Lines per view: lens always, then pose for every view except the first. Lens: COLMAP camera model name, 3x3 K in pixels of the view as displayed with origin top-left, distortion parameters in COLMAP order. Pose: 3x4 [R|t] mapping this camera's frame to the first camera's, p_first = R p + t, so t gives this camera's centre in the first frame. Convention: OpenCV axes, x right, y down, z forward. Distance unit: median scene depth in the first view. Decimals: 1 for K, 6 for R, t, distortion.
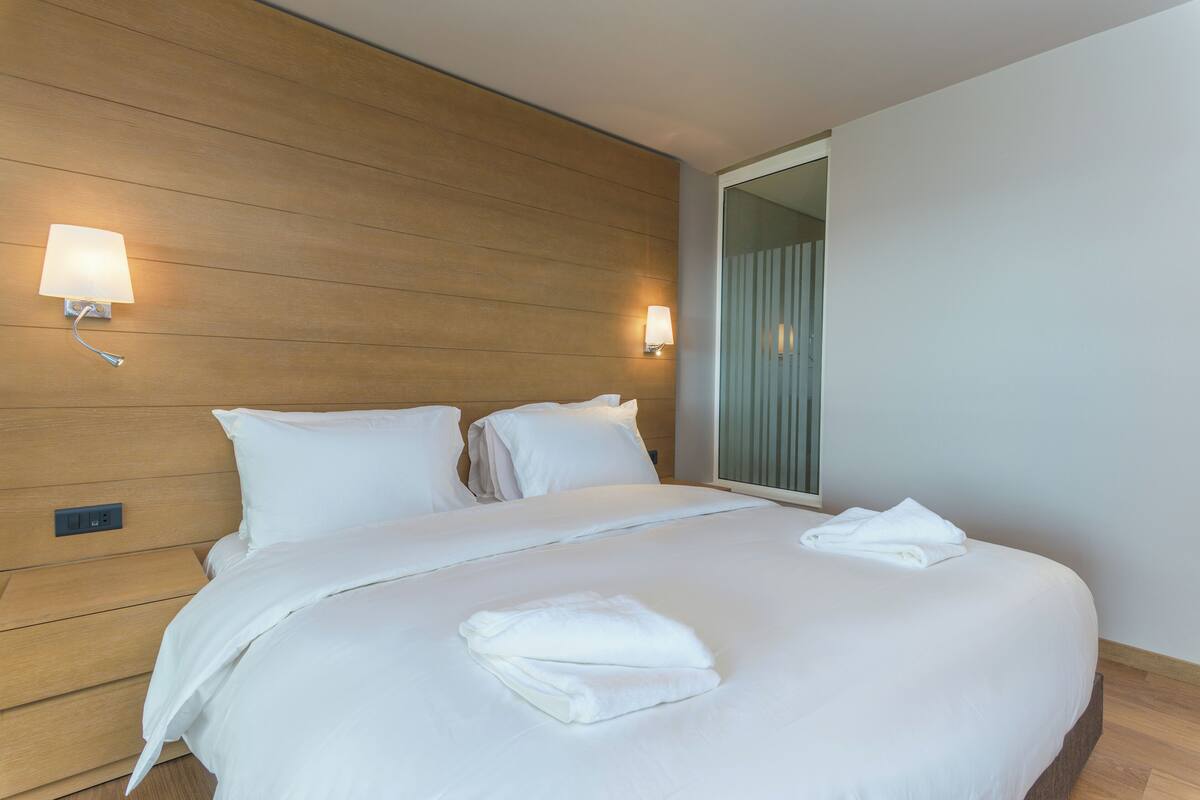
lens RADIAL K [[581.1, 0, 599.6], [0, 581.1, 390.3], [0, 0, 1]] dist [0.019660, -0.000055]
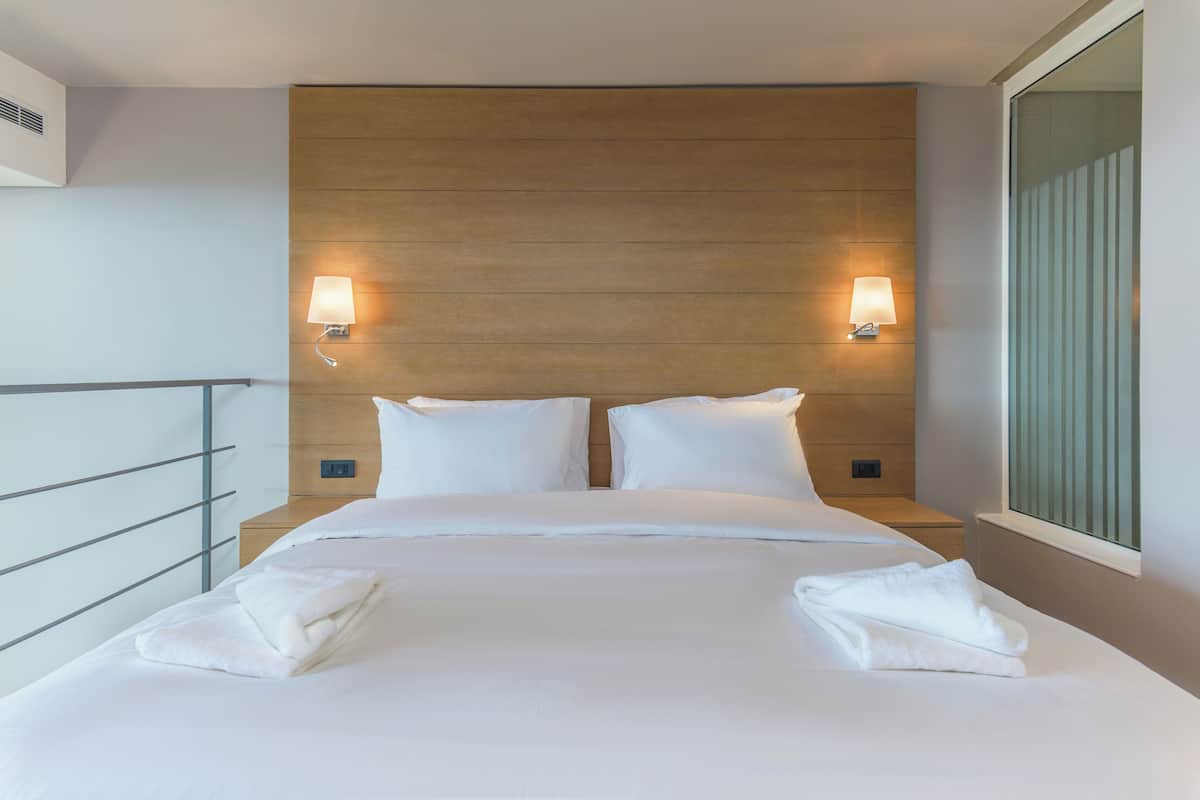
lens RADIAL K [[587.5, 0, 598.3], [0, 587.5, 369.2], [0, 0, 1]] dist [0.021424, 0.000007]
pose [[0.765200, -0.014973, -0.643618, 0.383656], [-0.000045, 0.999728, -0.023311, -0.000241], [0.643793, 0.017867, 0.764991, 0.168658]]
